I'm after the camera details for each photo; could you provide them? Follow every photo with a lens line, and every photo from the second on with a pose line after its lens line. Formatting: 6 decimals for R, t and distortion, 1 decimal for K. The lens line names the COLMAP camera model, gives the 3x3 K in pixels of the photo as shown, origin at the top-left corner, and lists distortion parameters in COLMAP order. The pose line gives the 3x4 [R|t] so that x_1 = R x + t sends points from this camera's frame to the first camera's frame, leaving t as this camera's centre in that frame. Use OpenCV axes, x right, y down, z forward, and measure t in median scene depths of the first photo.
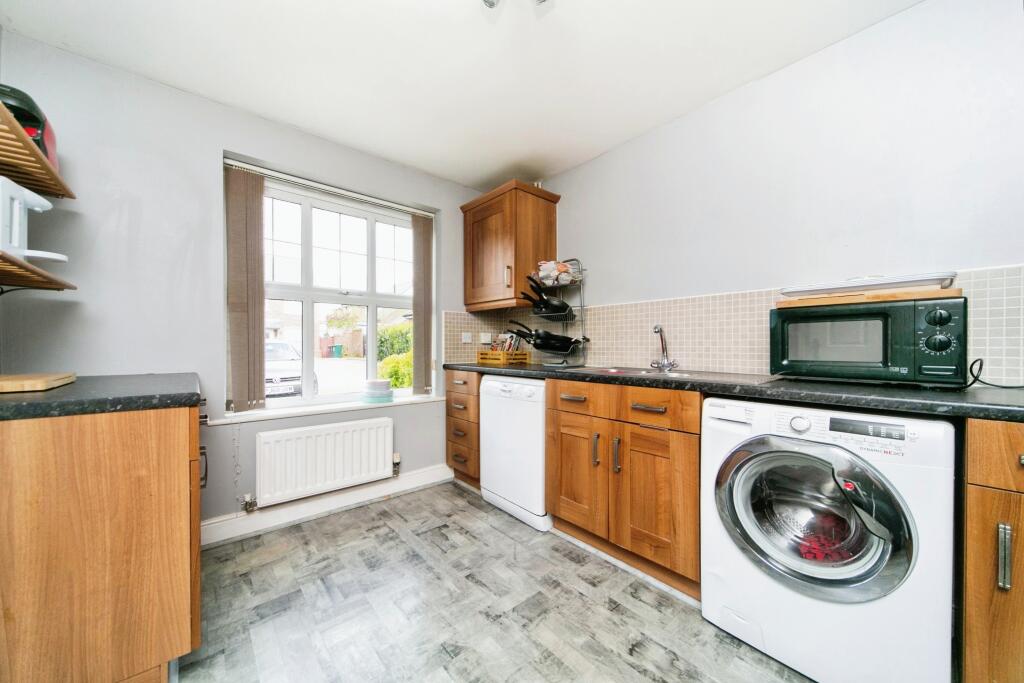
lens RADIAL K [[359.1, 0, 509.5], [0, 359.1, 346.5], [0, 0, 1]] dist [0.007631, -0.000867]
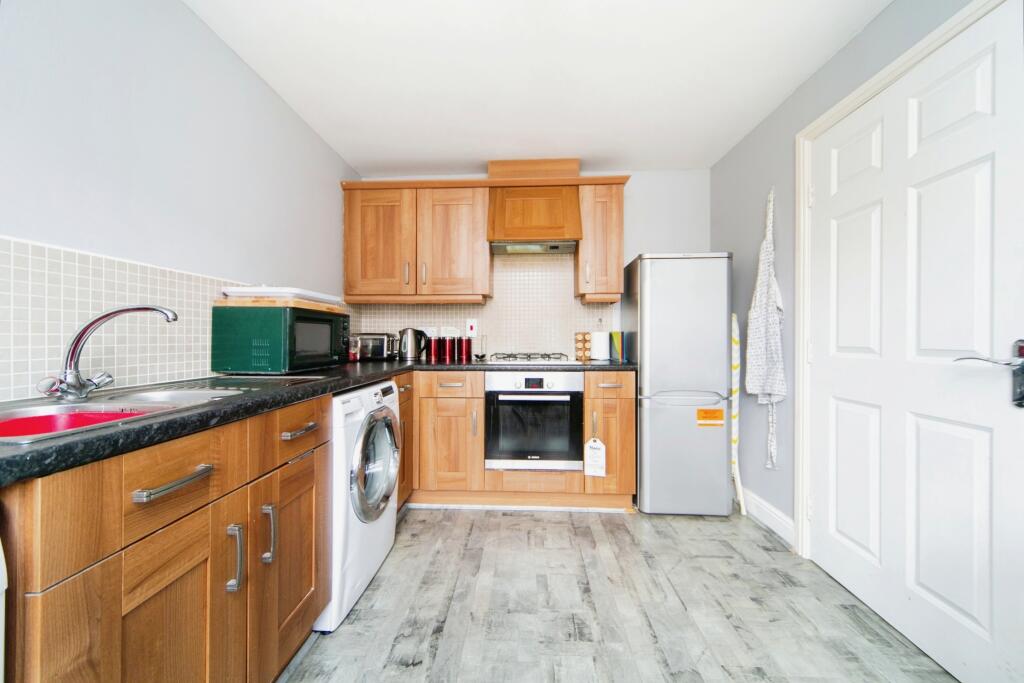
lens RADIAL K [[378.4, 0, 509.7], [0, 378.4, 338.3], [0, 0, 1]] dist [0.002270, 0.000271]
pose [[-0.724139, 0.001124, 0.689653, -0.361895], [0.003159, 0.999994, 0.001688, -0.011601], [-0.689647, 0.003401, -0.724138, 1.054605]]
